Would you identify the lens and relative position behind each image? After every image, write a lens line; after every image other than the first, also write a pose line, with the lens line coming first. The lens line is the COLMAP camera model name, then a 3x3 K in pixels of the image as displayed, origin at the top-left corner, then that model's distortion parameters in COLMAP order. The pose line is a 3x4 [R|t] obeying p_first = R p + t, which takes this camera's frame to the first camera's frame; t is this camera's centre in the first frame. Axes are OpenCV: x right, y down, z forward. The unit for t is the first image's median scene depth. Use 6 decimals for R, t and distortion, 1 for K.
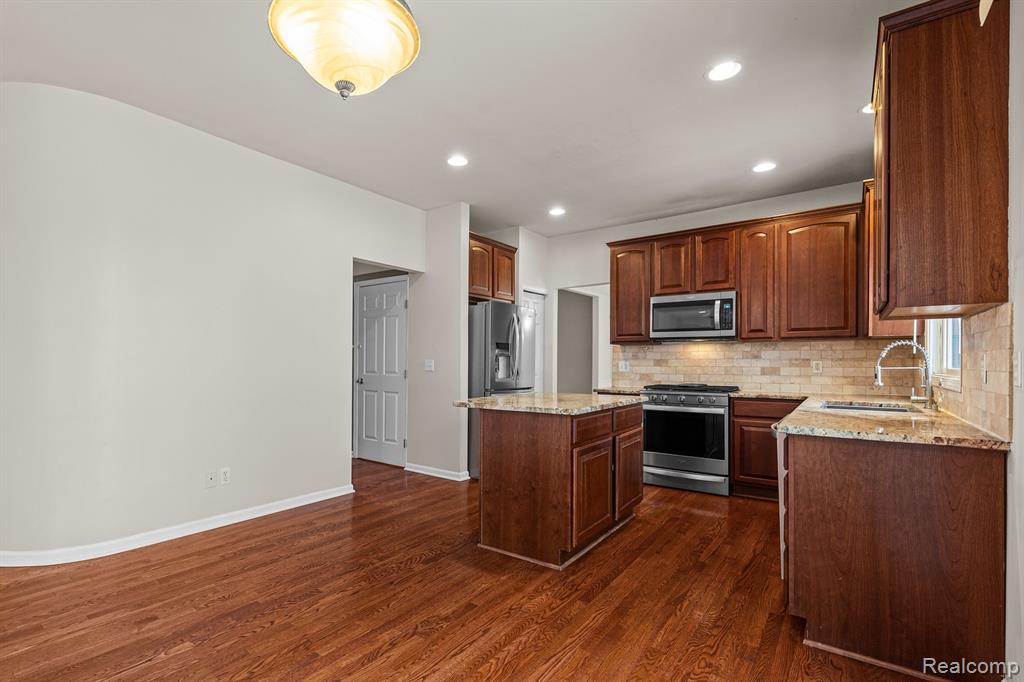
lens RADIAL K [[476.6, 0, 453.6], [0, 476.6, 361.4], [0, 0, 1]] dist [0.003795, 0.000477]
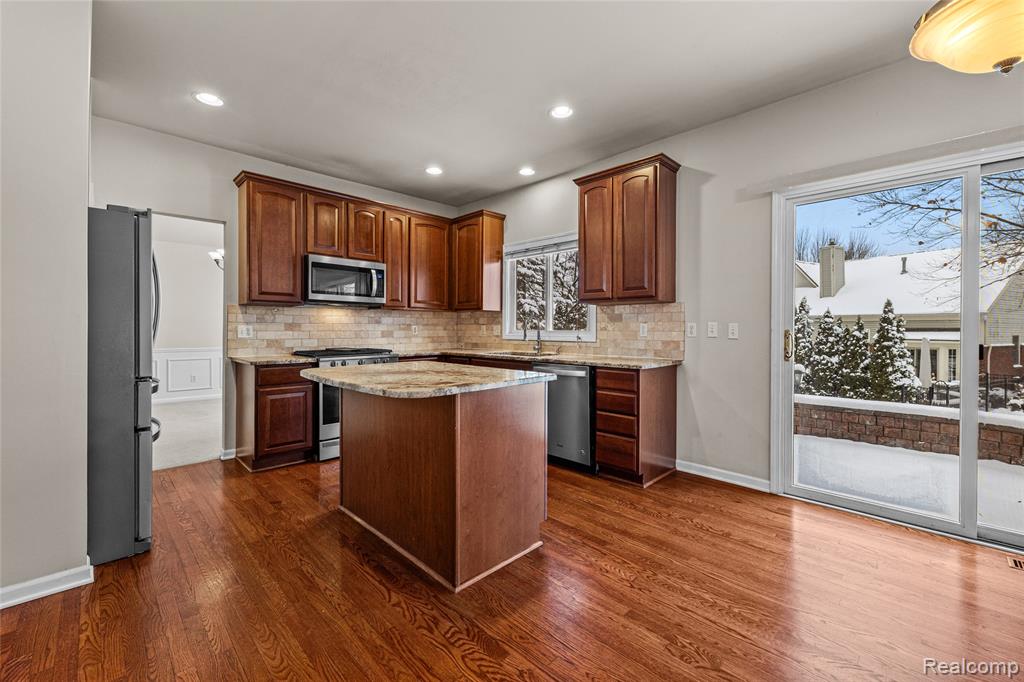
lens RADIAL K [[416.9, 0, 519.1], [0, 416.9, 334.3], [0, 0, 1]] dist [0.000806, 0.000039]
pose [[0.098153, -0.017076, 0.995025, -0.363209], [-0.005562, 0.999828, 0.017707, 0.000426], [-0.995156, -0.007273, 0.098041, 0.576378]]
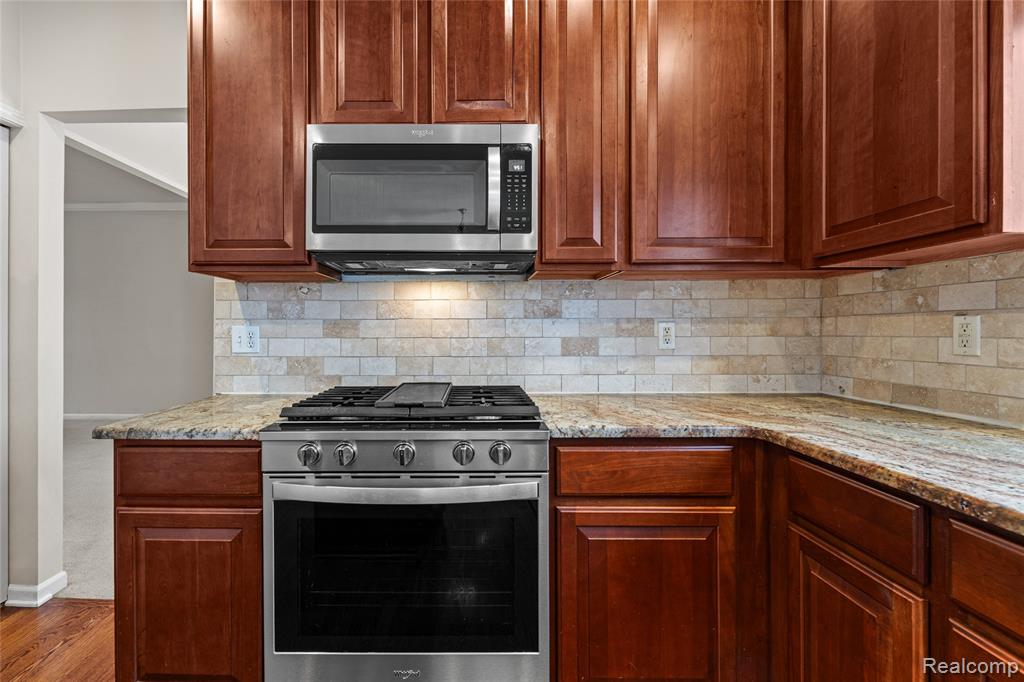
lens RADIAL K [[452.3, 0, 468.2], [0, 452.3, 329.6], [0, 0, 1]] dist [-0.000279, -0.000245]
pose [[0.783257, -0.004819, 0.621679, 0.335492], [0.003109, 0.999988, 0.003835, 0.003105], [-0.621690, -0.001071, 0.783263, 0.756898]]
